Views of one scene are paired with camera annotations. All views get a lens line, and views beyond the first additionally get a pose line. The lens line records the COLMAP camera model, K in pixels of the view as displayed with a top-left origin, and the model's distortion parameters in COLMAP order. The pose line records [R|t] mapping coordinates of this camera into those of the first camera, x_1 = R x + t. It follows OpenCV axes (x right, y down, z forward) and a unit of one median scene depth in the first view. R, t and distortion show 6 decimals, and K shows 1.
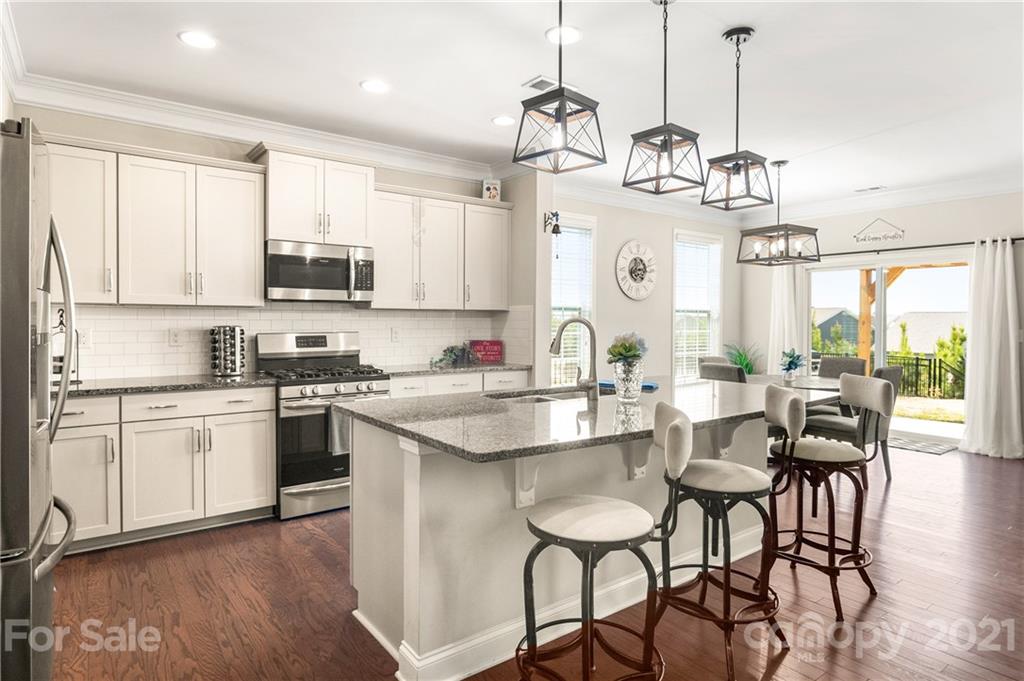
lens RADIAL K [[576.3, 0, 516.7], [0, 576.3, 331.6], [0, 0, 1]] dist [-0.002652, -0.001461]
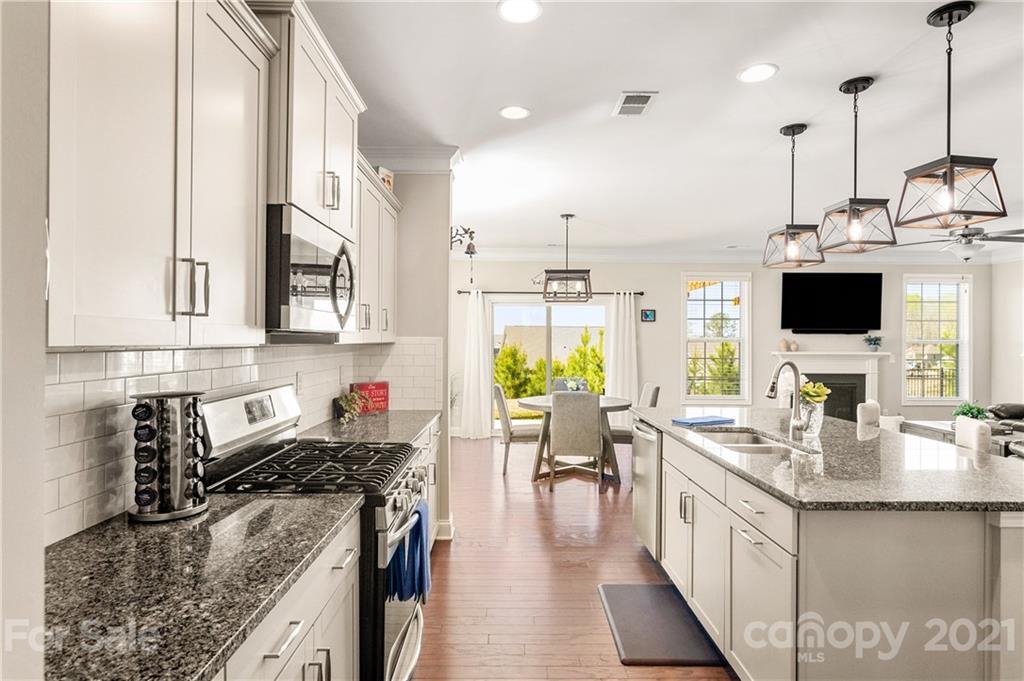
lens RADIAL K [[553.0, 0, 513.2], [0, 553.0, 341.6], [0, 0, 1]] dist [0.004550, -0.003699]
pose [[0.581252, -0.002519, 0.813720, -0.486605], [0.011431, 0.999922, -0.005070, -0.030234], [-0.813644, 0.012249, 0.581235, 0.404099]]
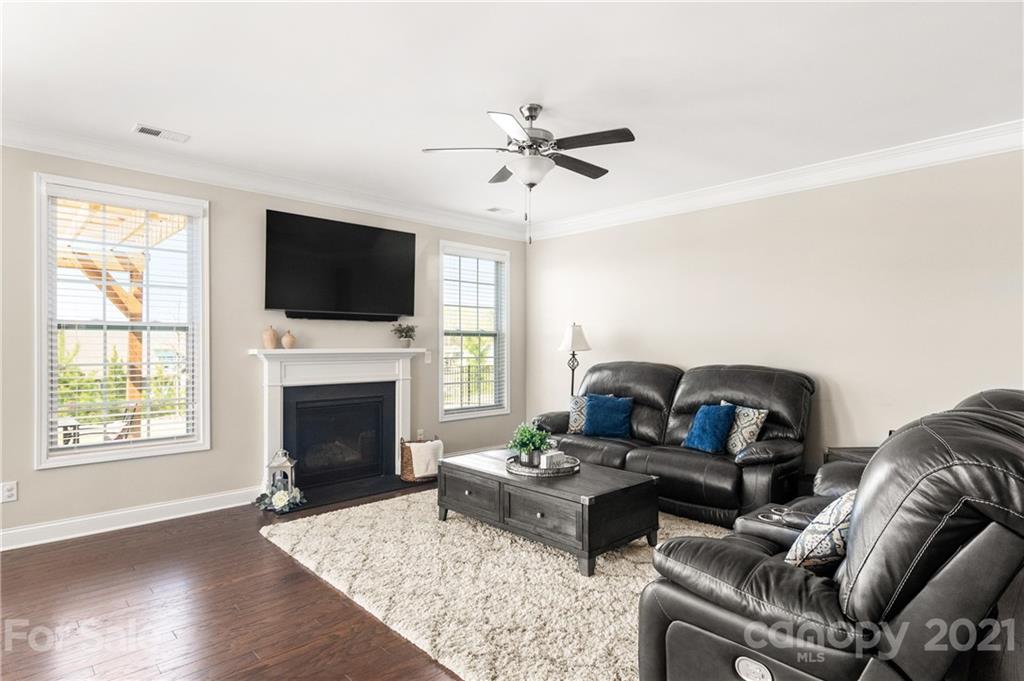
lens RADIAL K [[553.0, 0, 507.7], [0, 553.0, 343.6], [0, 0, 1]] dist [0.004550, -0.003699]
pose [[-0.127438, -0.002177, 0.991844, 0.222293], [0.015836, 0.999866, 0.004230, -0.009437], [-0.991720, 0.016246, -0.127387, 0.423305]]
